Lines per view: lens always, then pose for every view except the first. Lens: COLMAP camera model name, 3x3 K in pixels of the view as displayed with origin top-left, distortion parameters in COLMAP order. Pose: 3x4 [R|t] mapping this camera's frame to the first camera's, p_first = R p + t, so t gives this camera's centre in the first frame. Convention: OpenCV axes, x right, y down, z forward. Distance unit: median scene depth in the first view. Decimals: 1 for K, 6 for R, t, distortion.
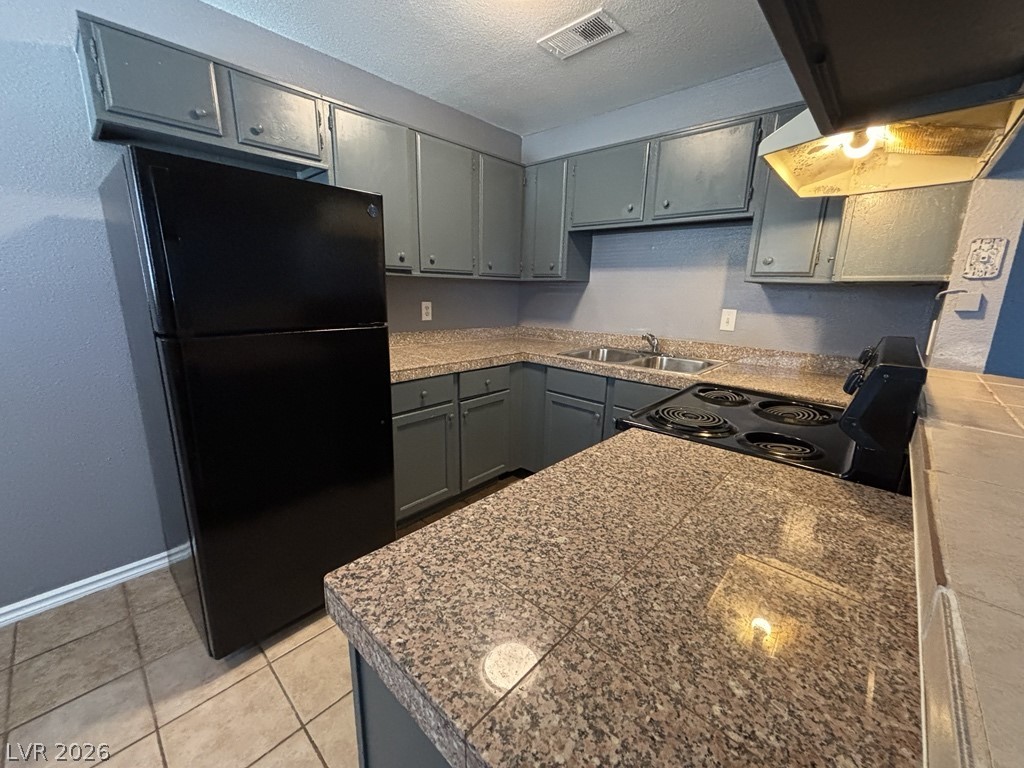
lens RADIAL K [[411.6, 0, 510.1], [0, 411.6, 383.9], [0, 0, 1]] dist [-0.000803, 0.000834]
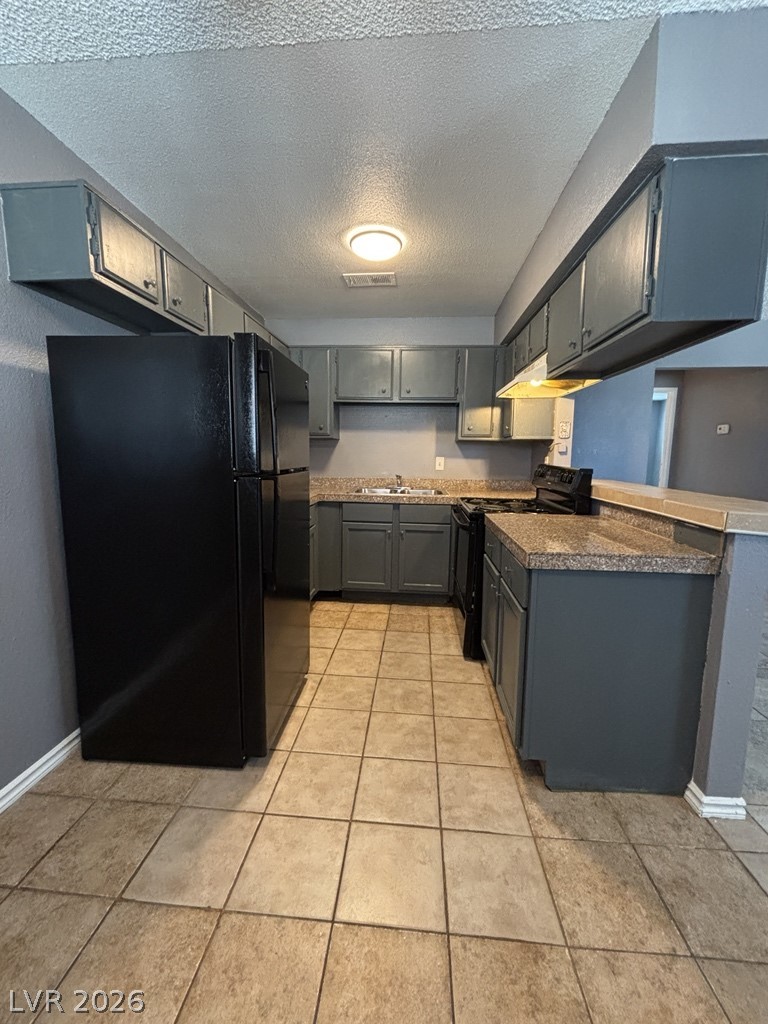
lens RADIAL K [[411.6, 0, 385.9], [0, 411.6, 509.7], [0, 0, 1]] dist [-0.000803, 0.000834]
pose [[0.783905, -0.096418, 0.613349, -0.791523], [0.146474, 0.988704, -0.031781, 0.053639], [-0.603356, 0.114753, 0.789172, -0.141052]]
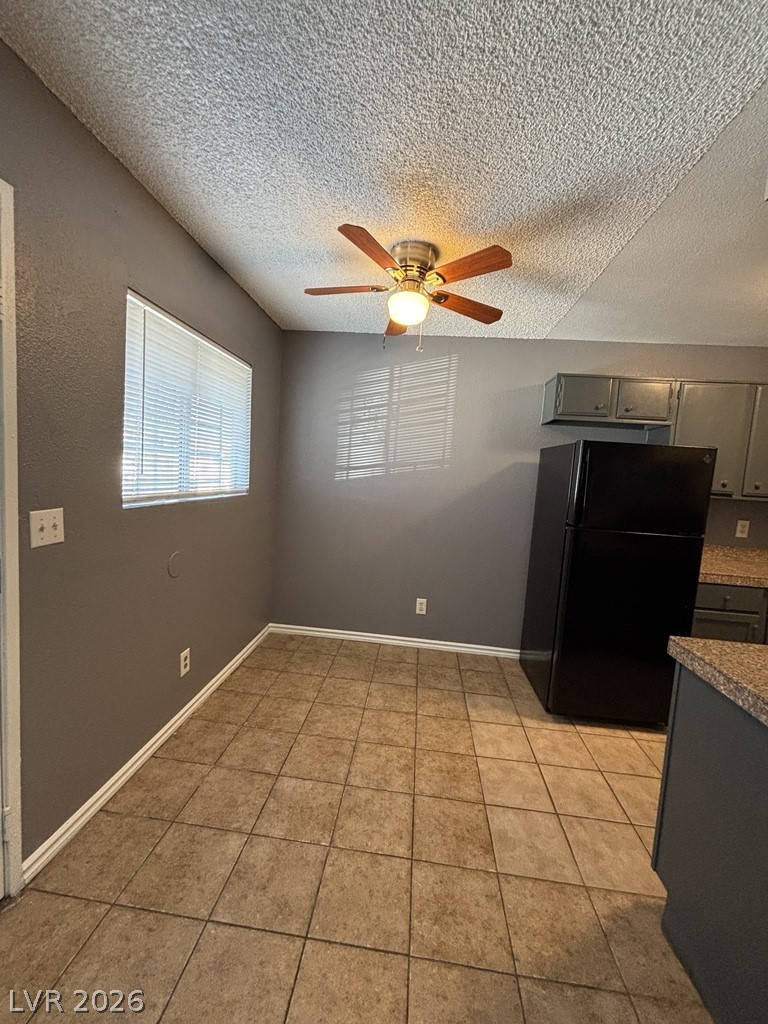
lens RADIAL K [[411.6, 0, 384.5], [0, 411.6, 509.3], [0, 0, 1]] dist [-0.000803, 0.000834]
pose [[0.607425, 0.089893, -0.789274, 0.108946], [-0.230334, 0.970823, -0.066695, 0.090162], [0.760250, 0.222309, 0.610408, -0.570023]]
